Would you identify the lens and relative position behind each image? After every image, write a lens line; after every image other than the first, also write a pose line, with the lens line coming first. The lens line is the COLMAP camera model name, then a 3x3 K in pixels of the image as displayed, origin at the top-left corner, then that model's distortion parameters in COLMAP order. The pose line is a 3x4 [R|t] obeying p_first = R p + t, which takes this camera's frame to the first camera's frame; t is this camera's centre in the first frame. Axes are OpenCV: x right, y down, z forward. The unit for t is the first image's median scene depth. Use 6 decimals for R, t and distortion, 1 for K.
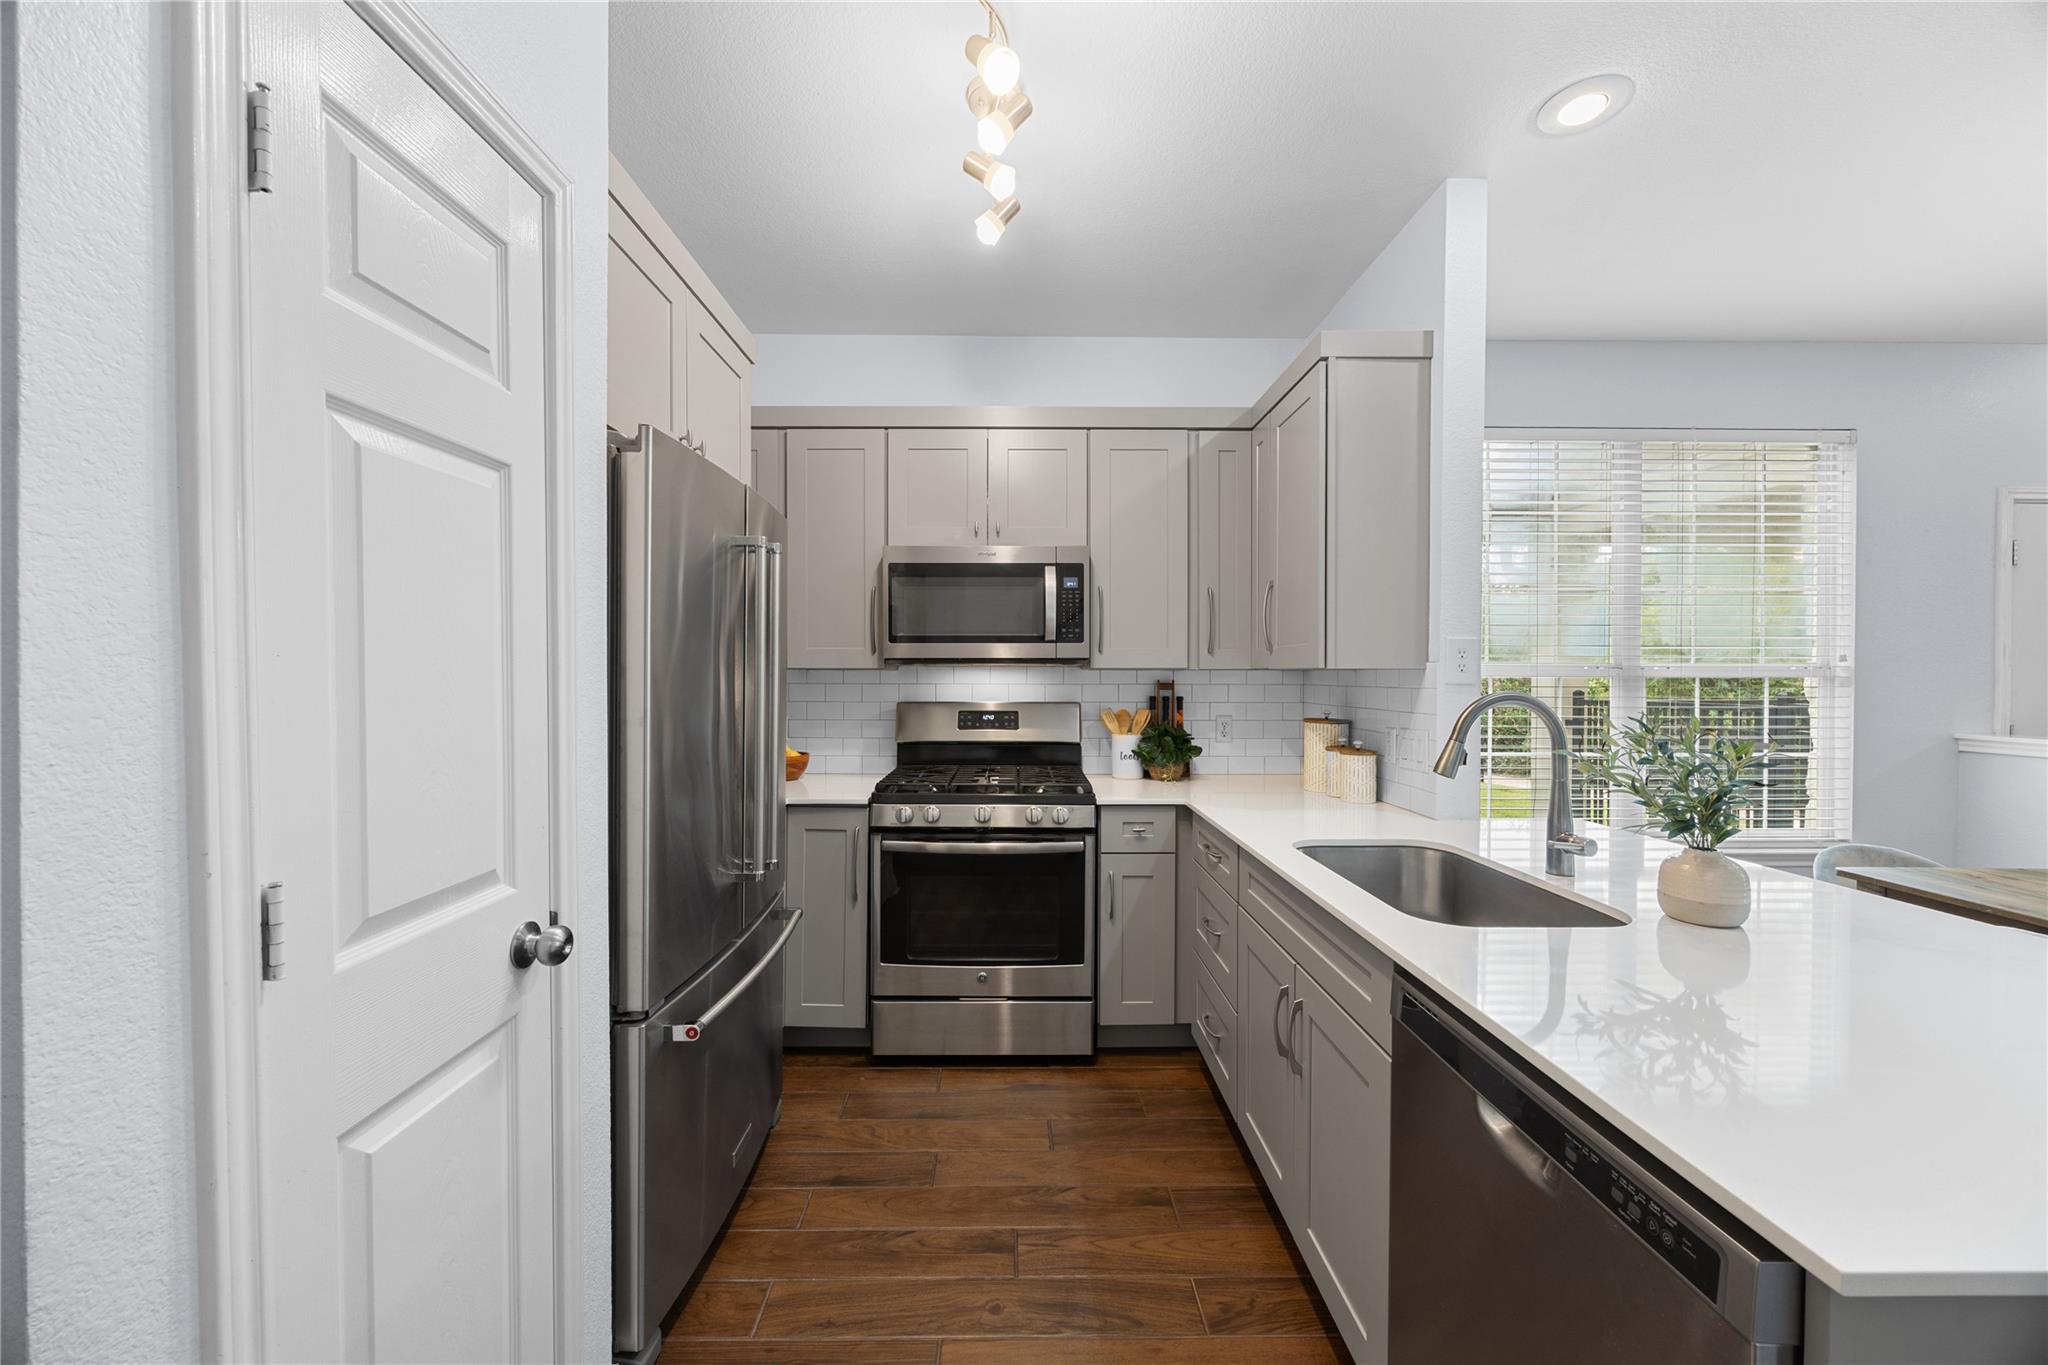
lens RADIAL K [[775.1, 0, 1018.4], [0, 775.1, 681.4], [0, 0, 1]] dist [-0.001743, -0.000071]
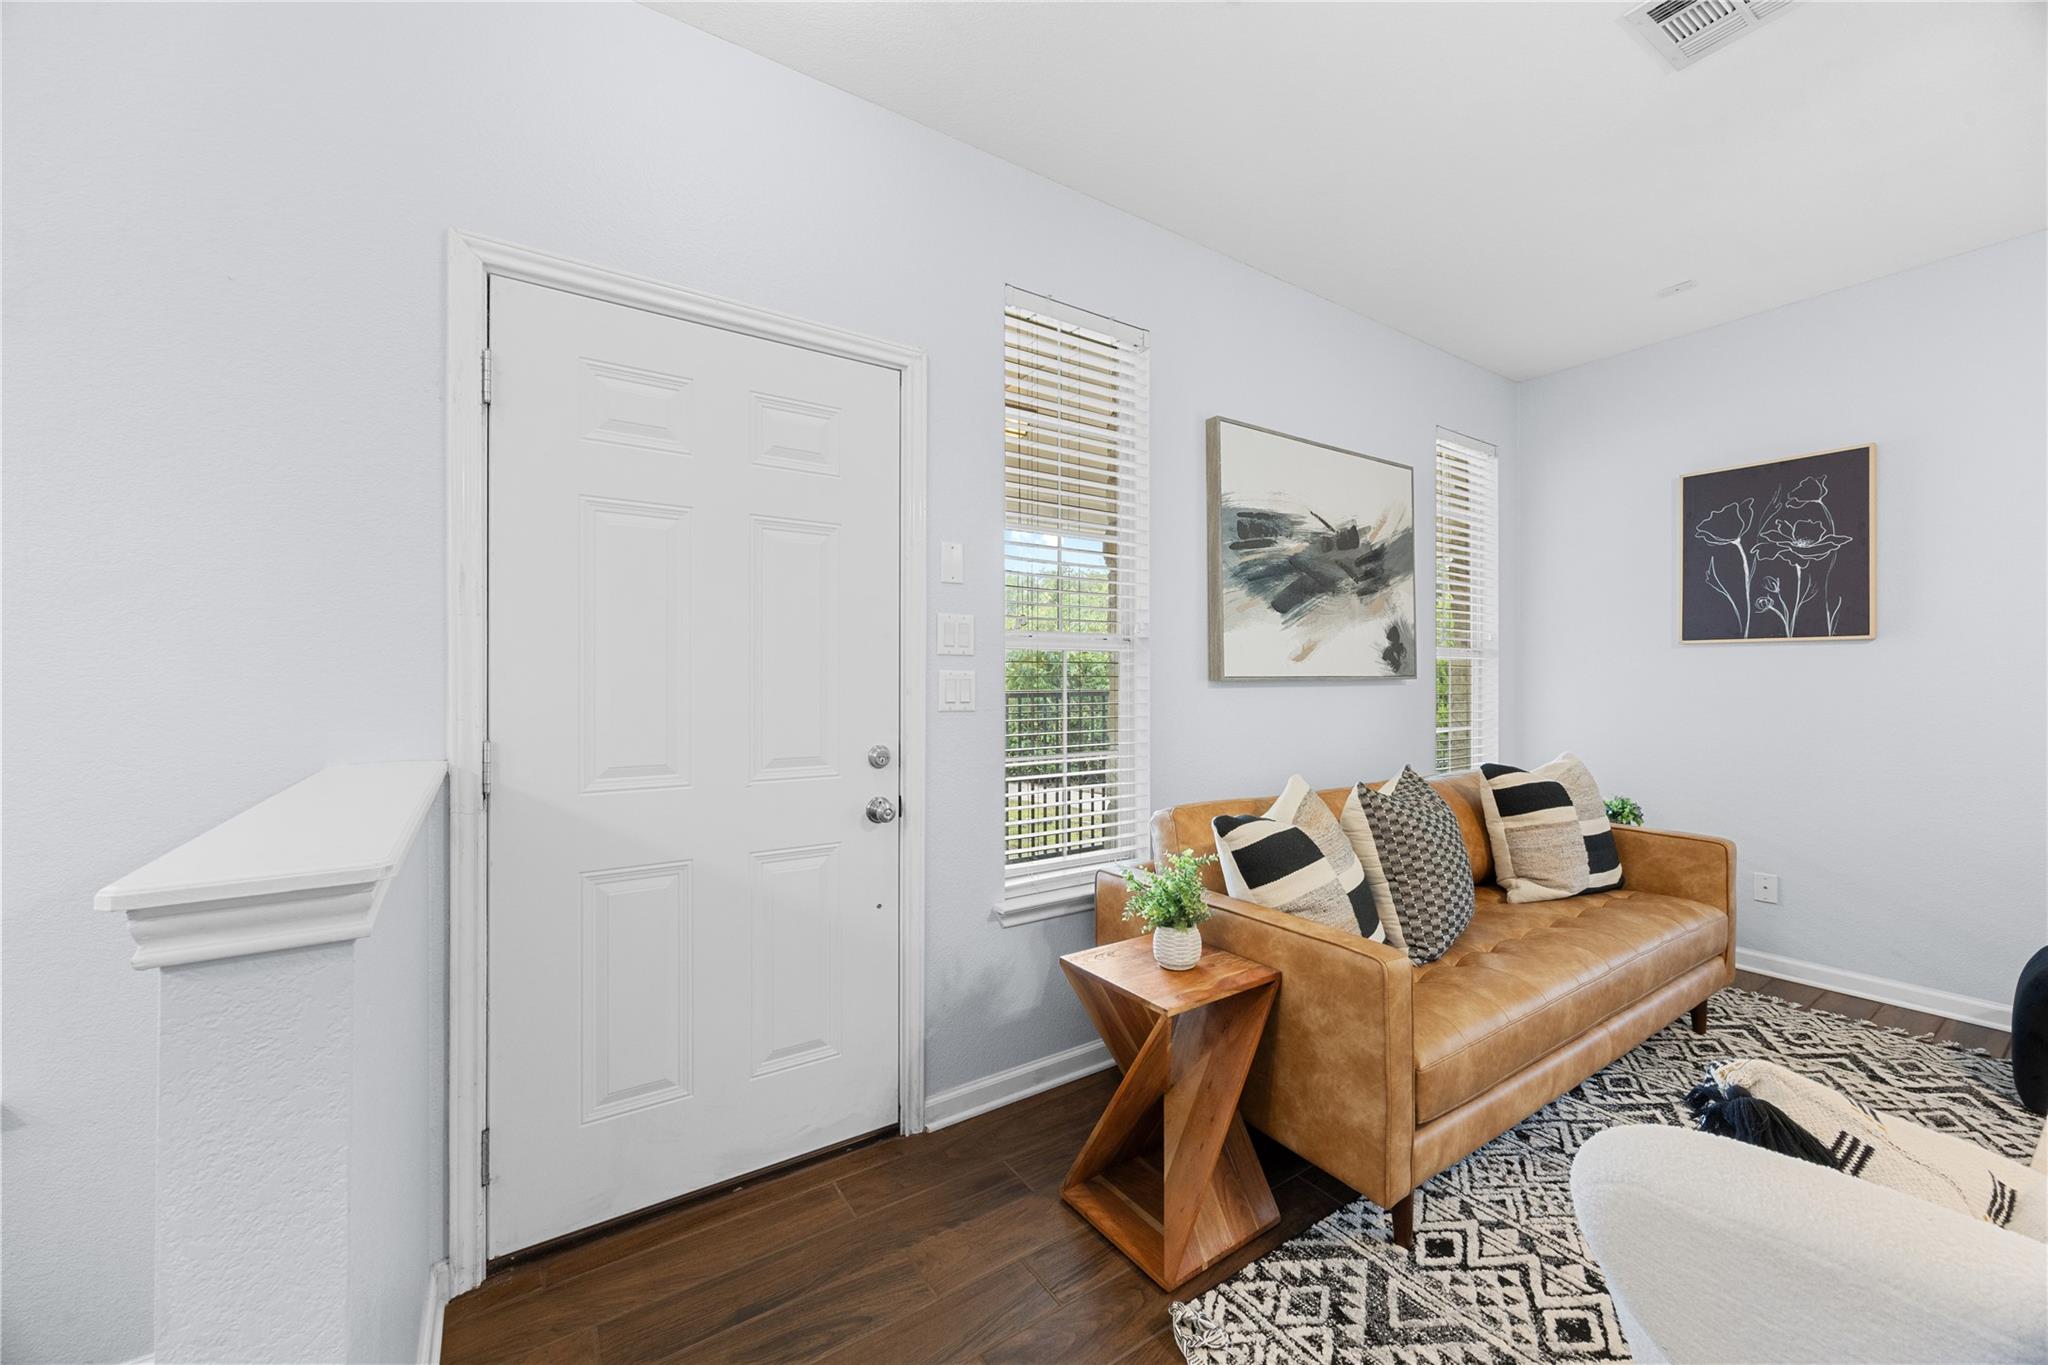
lens RADIAL K [[773.3, 0, 1020.9], [0, 773.3, 679.6], [0, 0, 1]] dist [-0.002656, -0.000284]
pose [[0.837644, -0.005008, 0.546194, 1.642059], [0.008736, 0.999953, -0.004229, 0.030587], [-0.546147, 0.008314, 0.837648, 0.537561]]
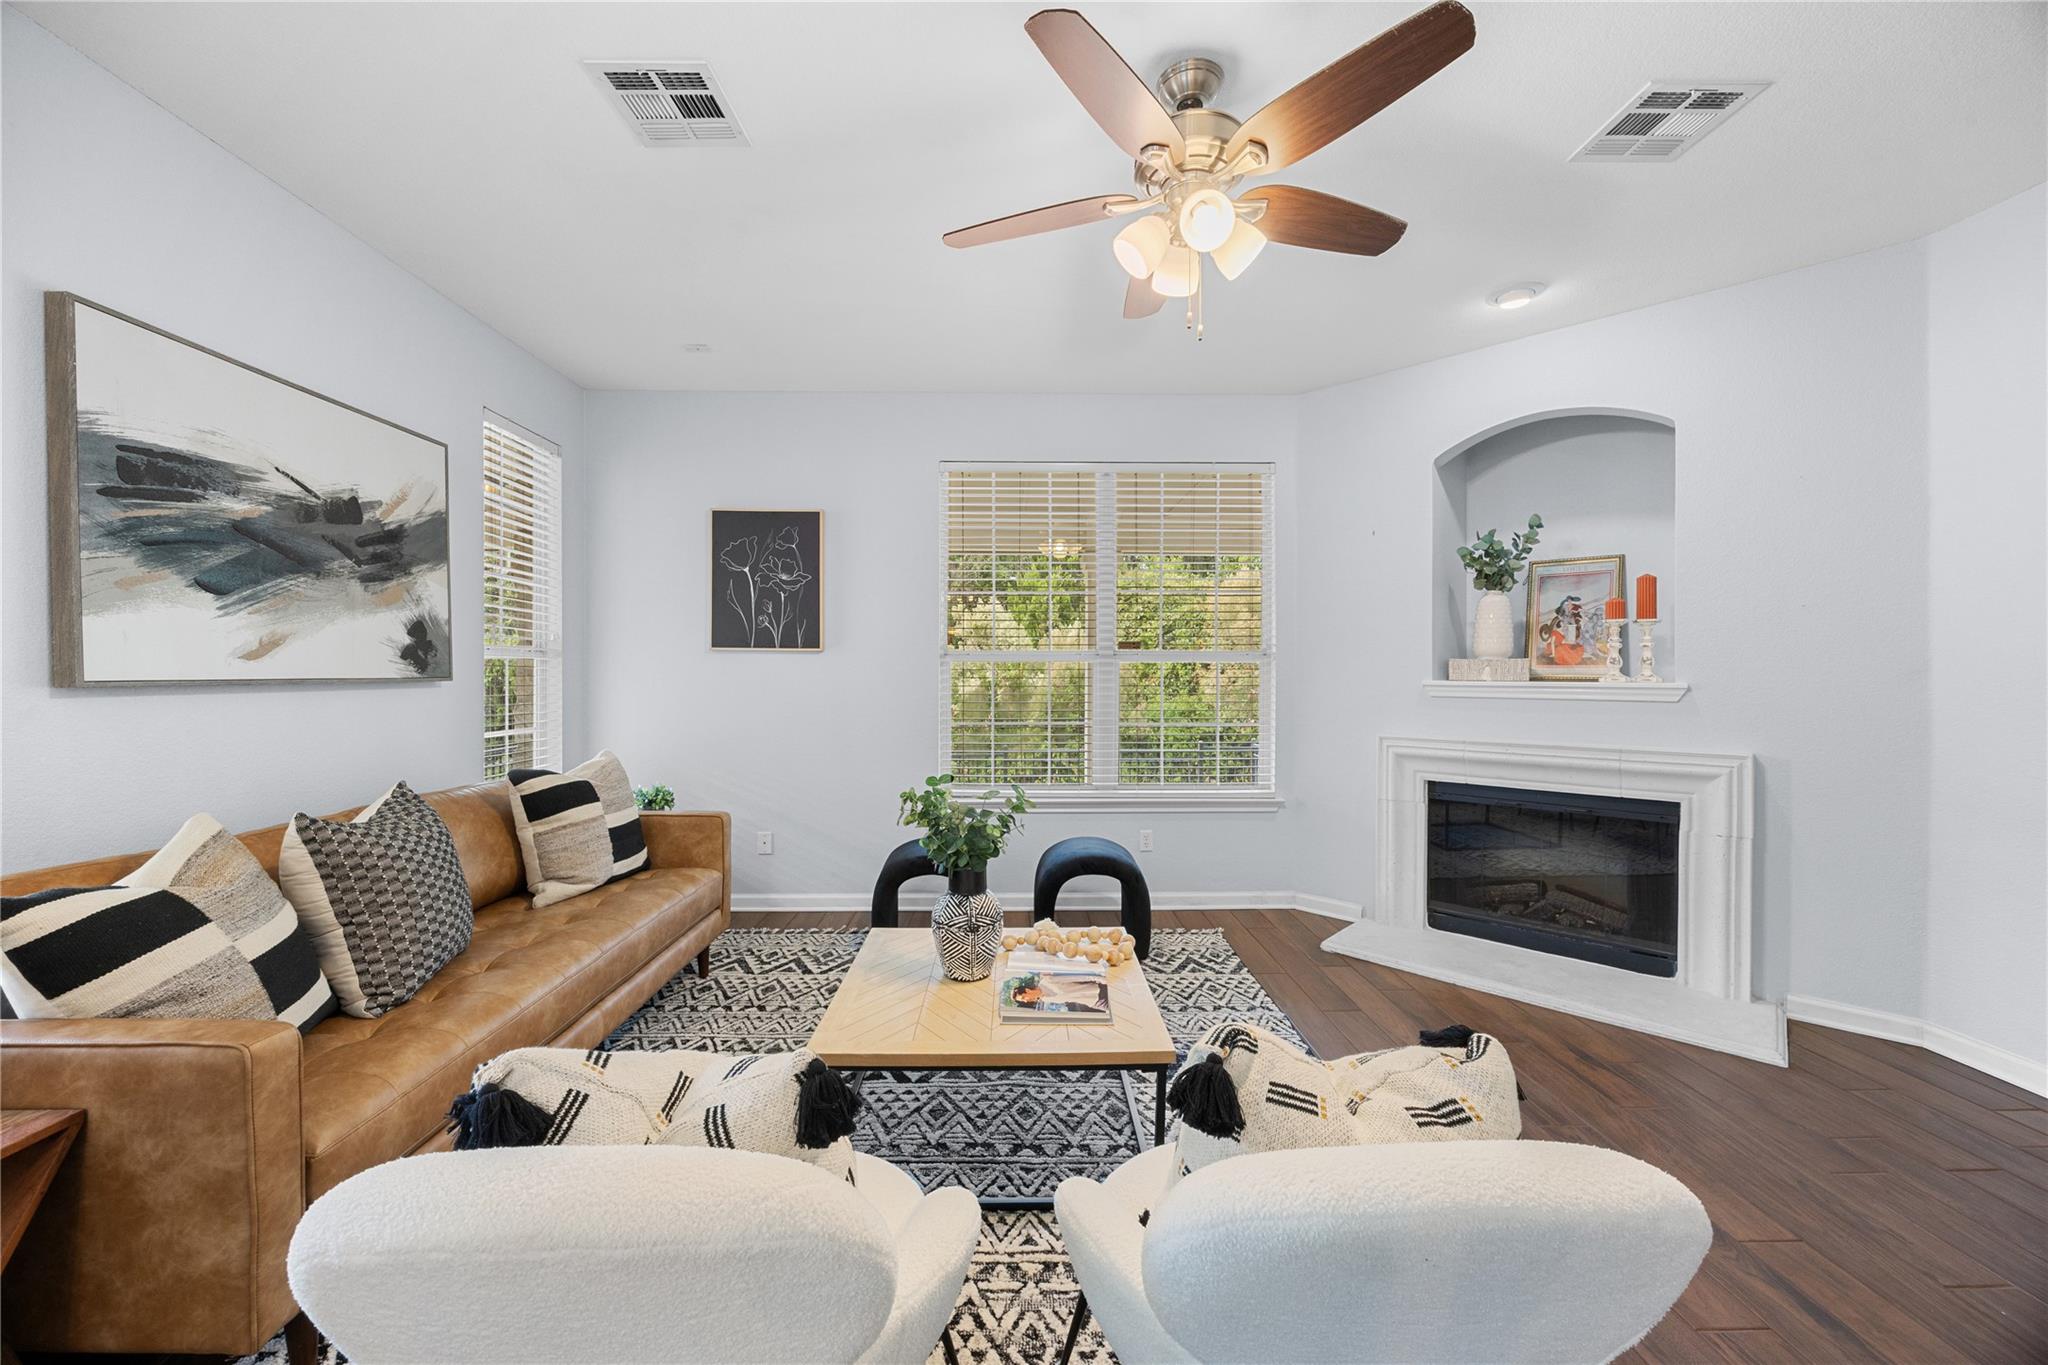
lens RADIAL K [[773.3, 0, 1020.9], [0, 773.3, 679.6], [0, 0, 1]] dist [-0.002656, -0.000284]
pose [[-0.010389, -0.010054, 0.999895, 1.727489], [0.007316, 0.999922, 0.010130, 0.022482], [-0.999919, 0.007421, -0.010315, 0.414490]]
